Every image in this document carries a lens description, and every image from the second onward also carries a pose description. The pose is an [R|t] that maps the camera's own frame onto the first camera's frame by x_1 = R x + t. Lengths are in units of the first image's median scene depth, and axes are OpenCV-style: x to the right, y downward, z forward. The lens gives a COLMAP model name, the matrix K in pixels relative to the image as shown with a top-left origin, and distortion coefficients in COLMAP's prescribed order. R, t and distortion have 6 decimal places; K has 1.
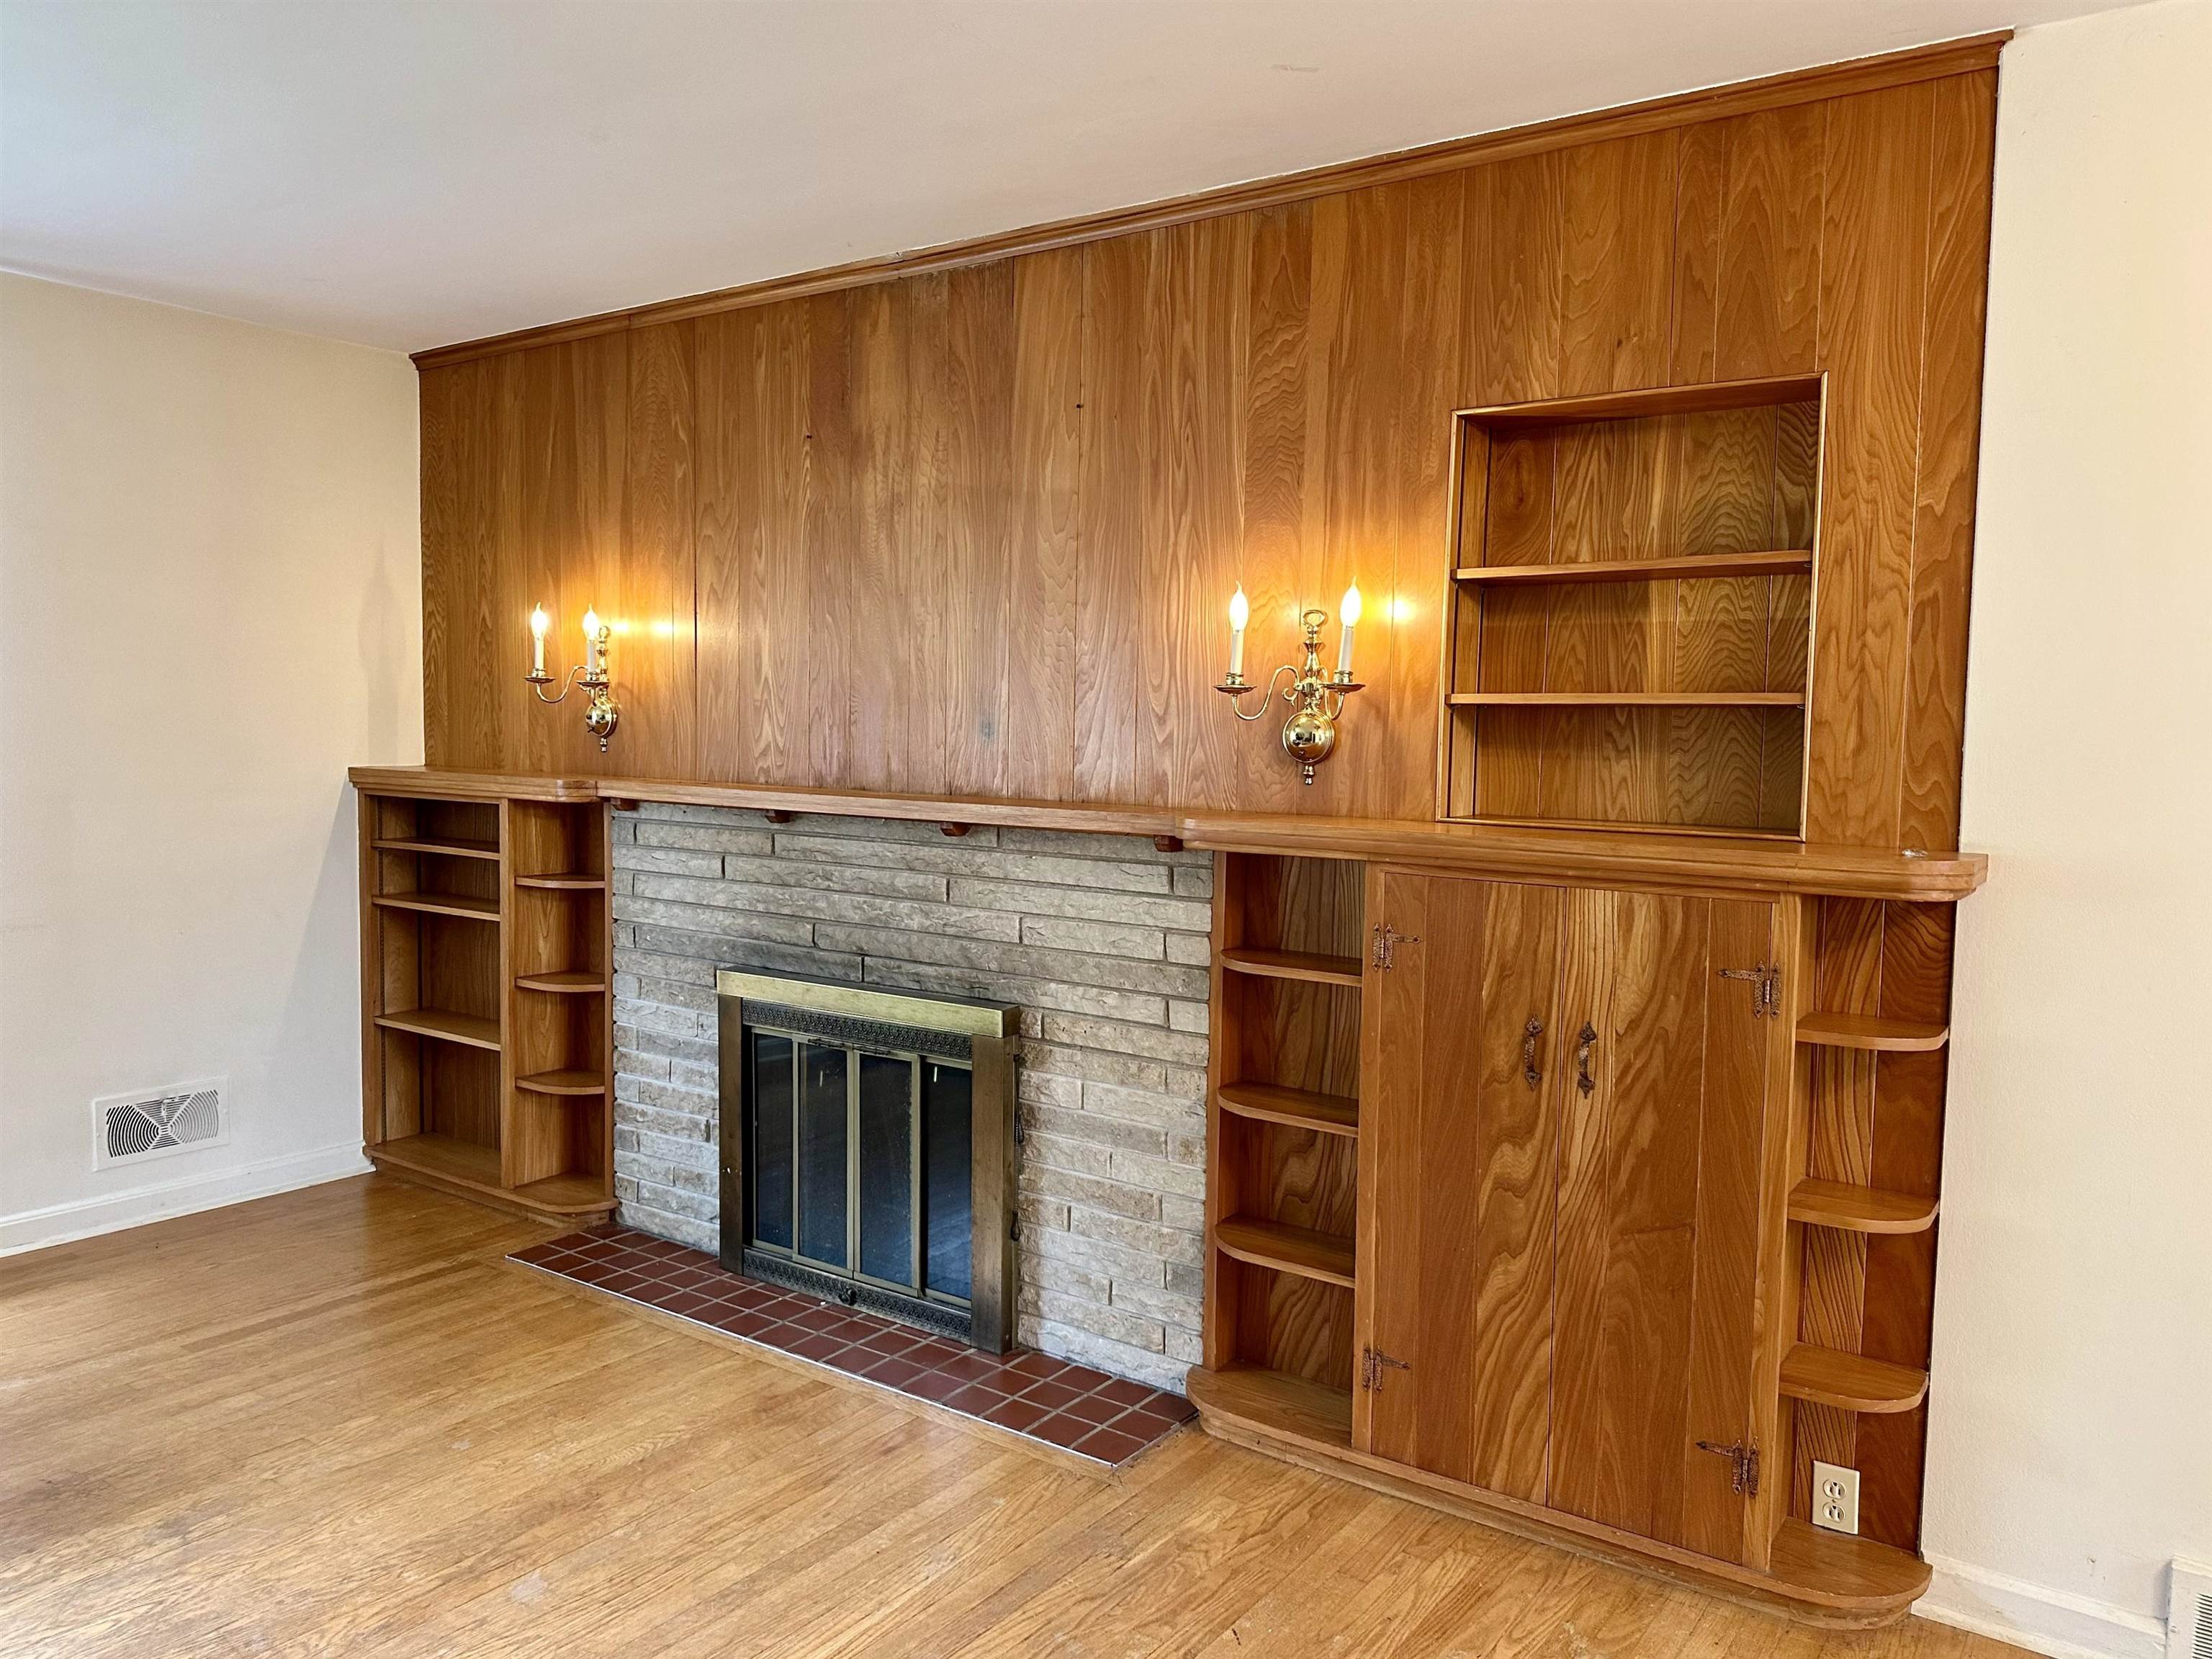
lens RADIAL K [[1573.1, 0, 1102.9], [0, 1573.1, 822.0], [0, 0, 1]] dist [0.089396, -0.112606]
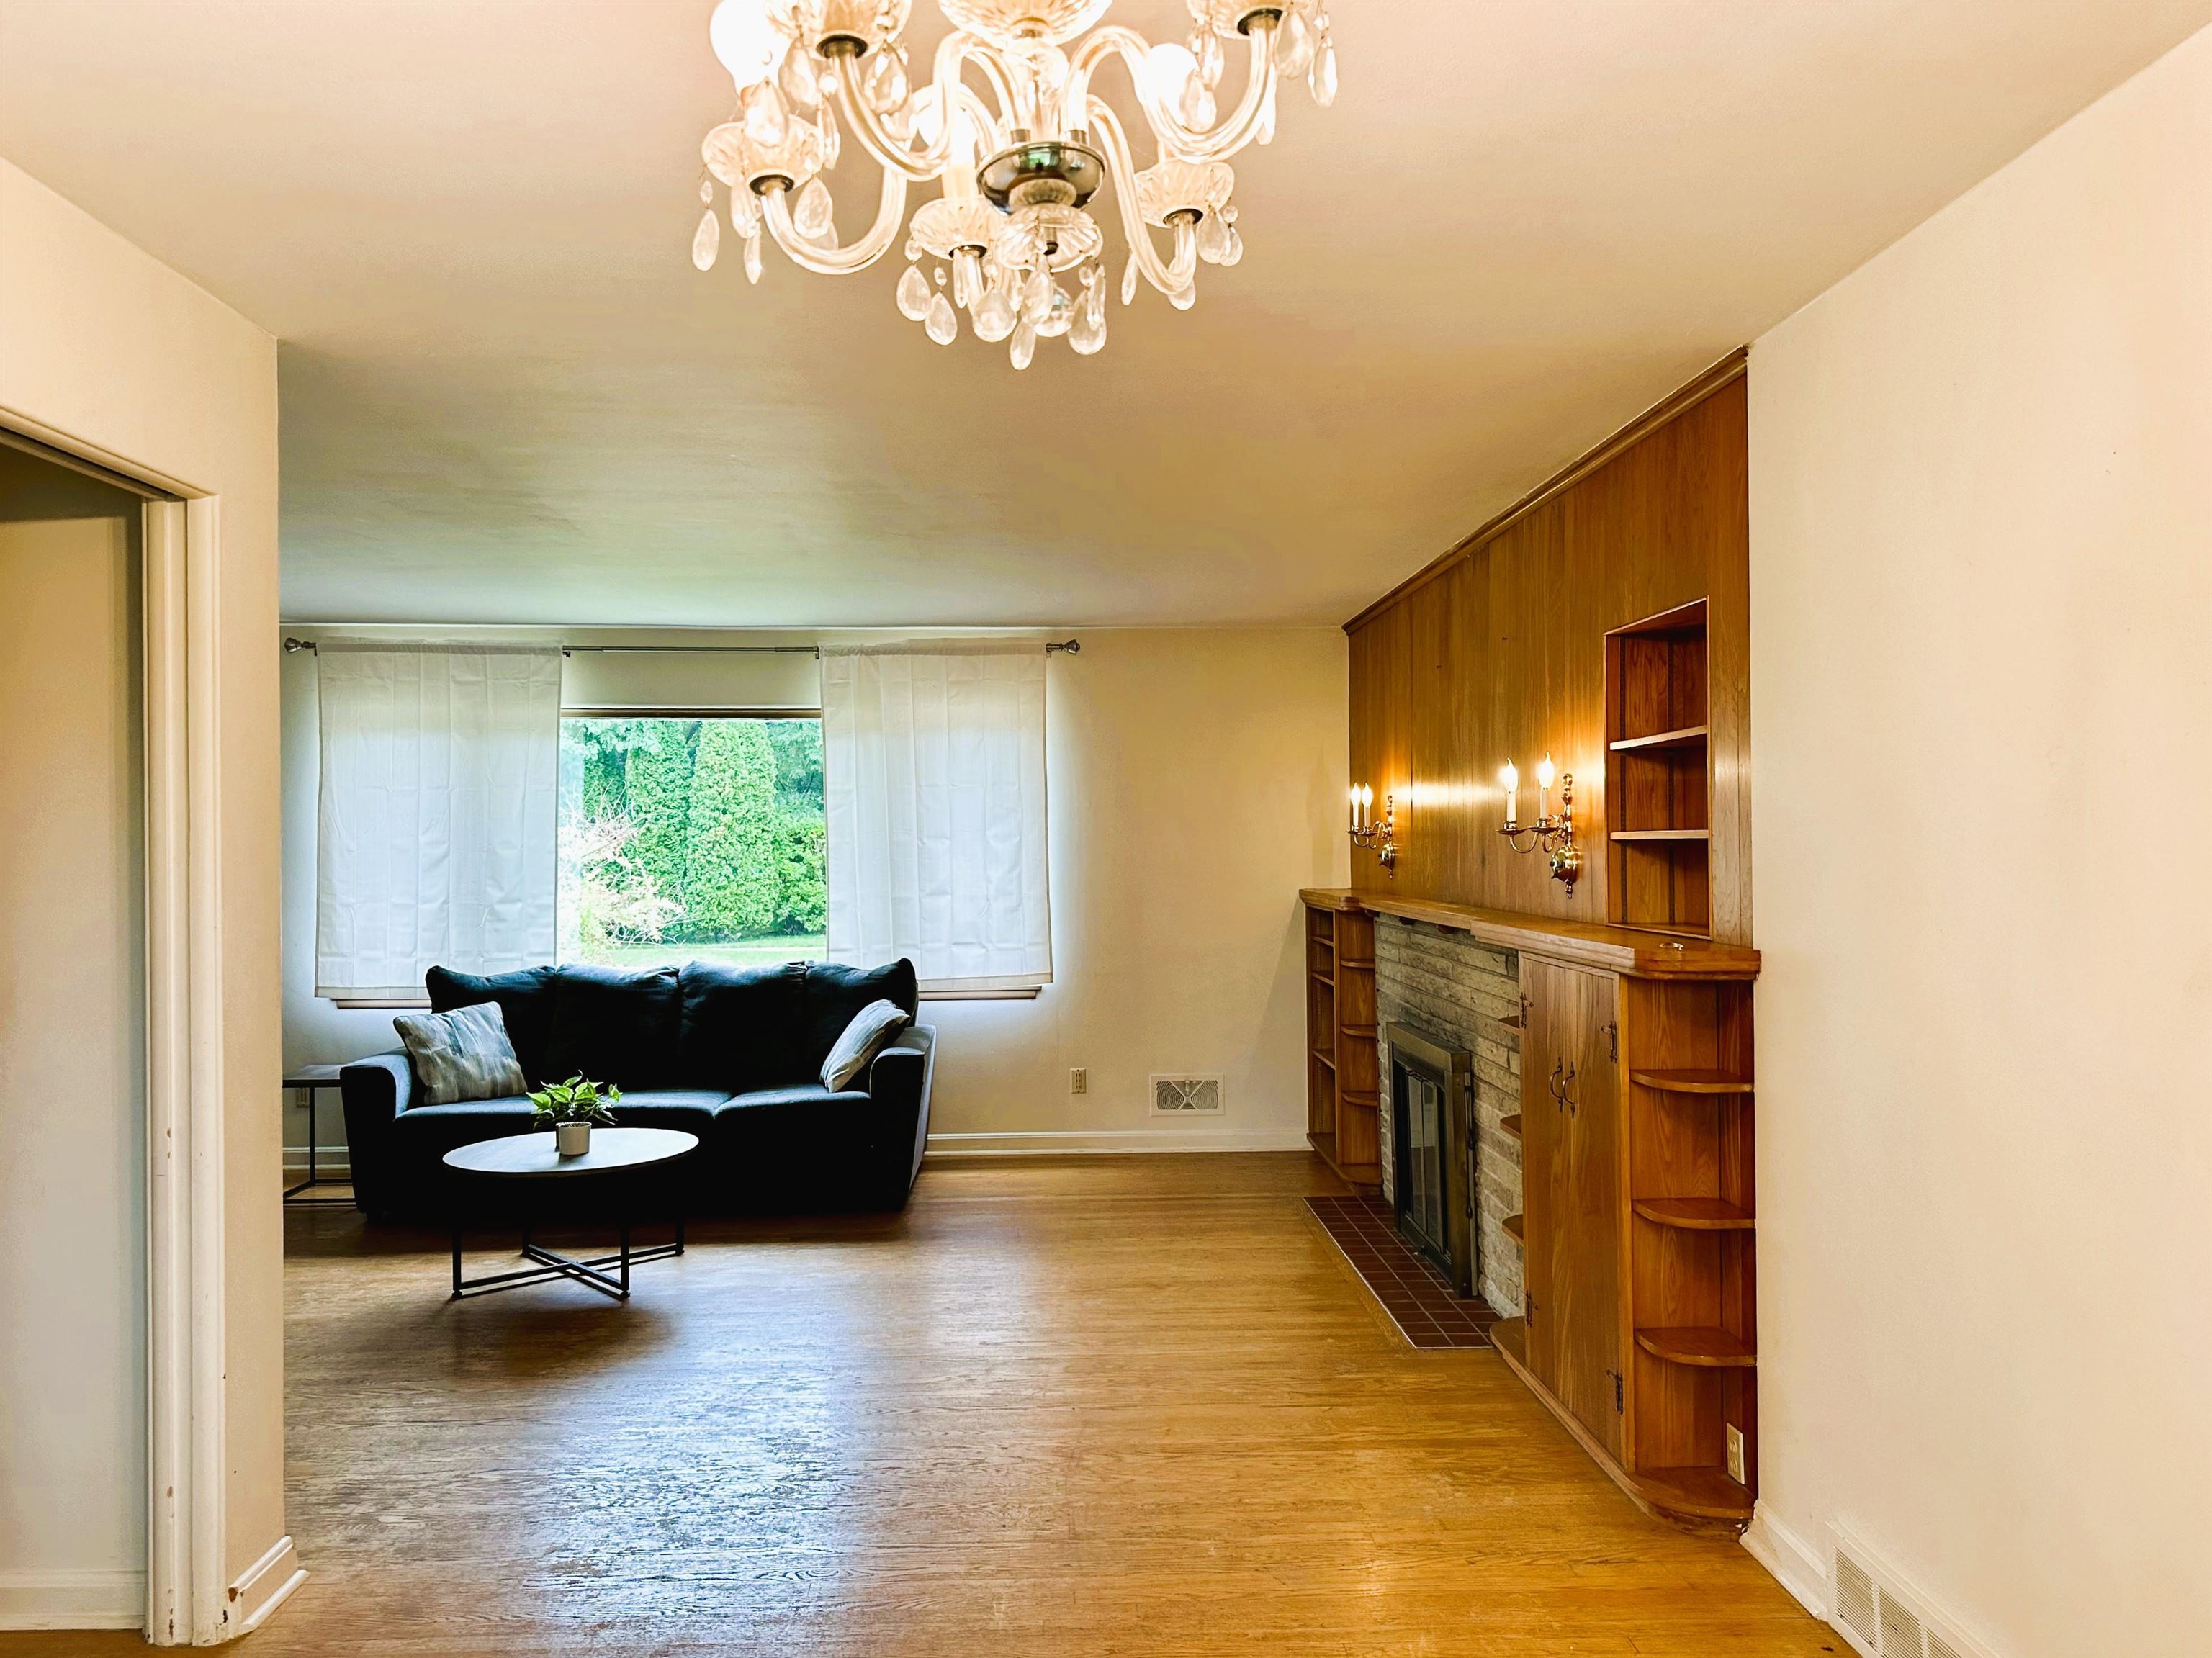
lens RADIAL K [[1592.5, 0, 1109.9], [0, 1592.5, 821.6], [0, 0, 1]] dist [0.044517, -0.073312]
pose [[0.611987, -0.030355, -0.790285, 0.936911], [-0.036668, 0.997099, -0.066694, 0.015970], [0.790017, 0.069794, 0.609099, -0.169472]]
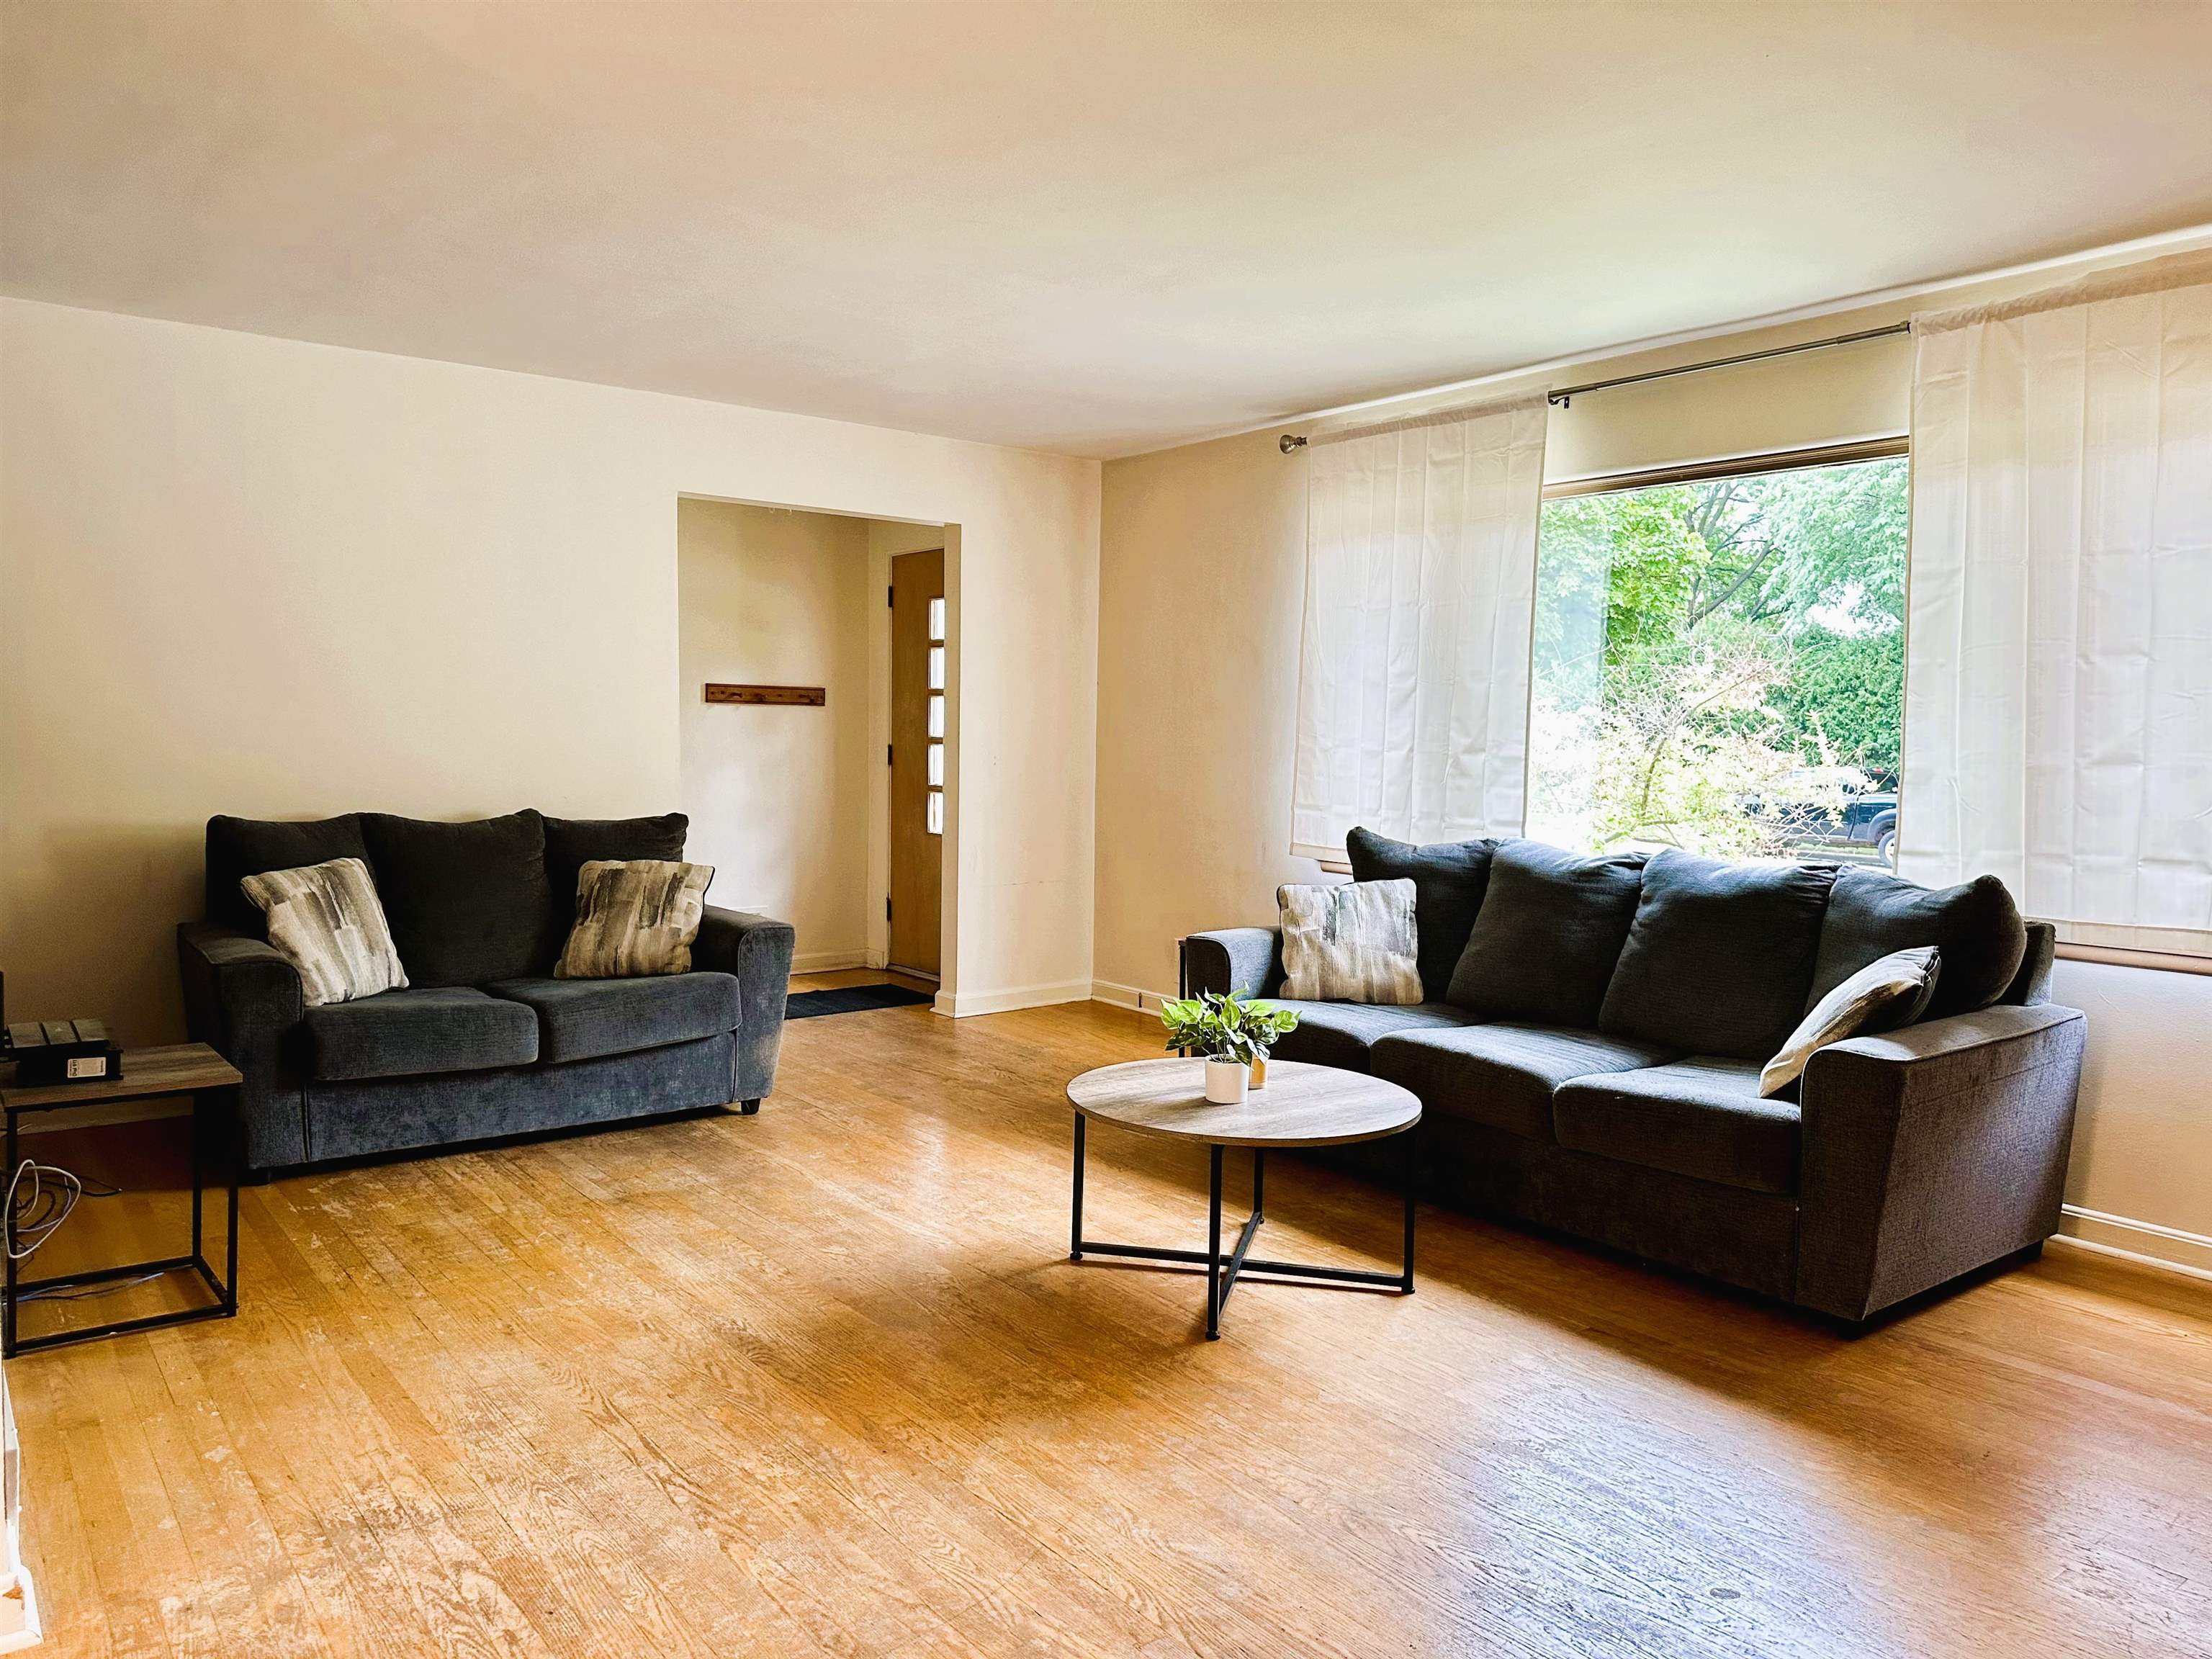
lens RADIAL K [[1534.5, 0, 1109.5], [0, 1534.5, 820.6], [0, 0, 1]] dist [0.119636, -0.180545]
pose [[-0.287698, 0.036436, -0.957028, 0.345373], [-0.088163, 0.994025, 0.064348, 0.011082], [0.953655, 0.102888, -0.282766, 0.608809]]
